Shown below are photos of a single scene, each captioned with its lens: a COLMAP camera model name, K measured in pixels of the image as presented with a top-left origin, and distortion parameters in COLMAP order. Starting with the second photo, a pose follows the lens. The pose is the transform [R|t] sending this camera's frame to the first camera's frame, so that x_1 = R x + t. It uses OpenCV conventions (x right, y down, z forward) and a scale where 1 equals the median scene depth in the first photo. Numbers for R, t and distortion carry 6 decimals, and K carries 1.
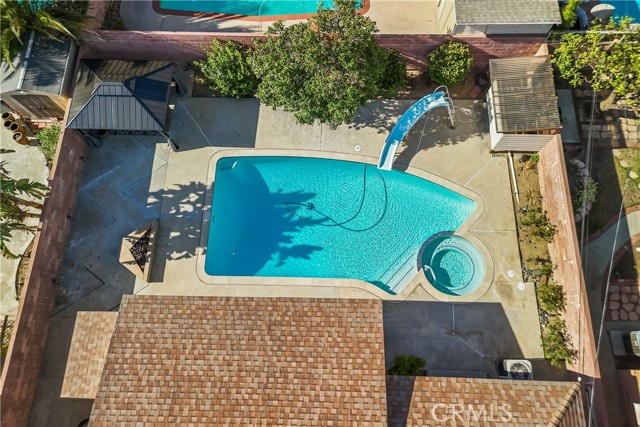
lens RADIAL K [[466.5, 0, 324.5], [0, 466.5, 208.8], [0, 0, 1]] dist [0.056741, -0.037633]
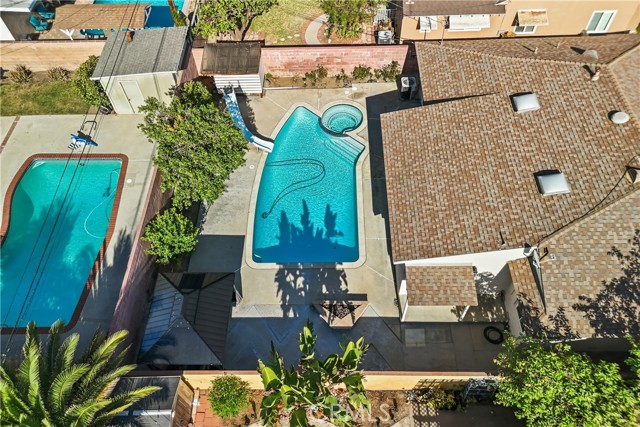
lens RADIAL K [[456.6, 0, 330.1], [0, 456.6, 224.4], [0, 0, 1]] dist [0.044455, 0.001705]
pose [[-0.021064, -0.827595, 0.560930, -0.812772], [0.960217, 0.139520, 0.241905, -0.220898], [-0.278460, 0.543709, 0.791732, 0.046639]]
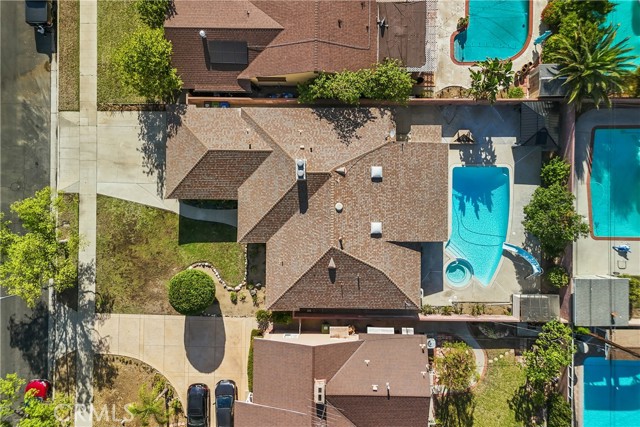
lens RADIAL K [[466.5, 0, 324.5], [0, 466.5, 208.8], [0, 0, 1]] dist [0.056741, -0.037633]
pose [[0.015174, 0.999684, 0.020051, -0.101167], [-0.951291, 0.008258, 0.308184, 0.031923], [0.307921, -0.023751, 0.951115, -1.386163]]
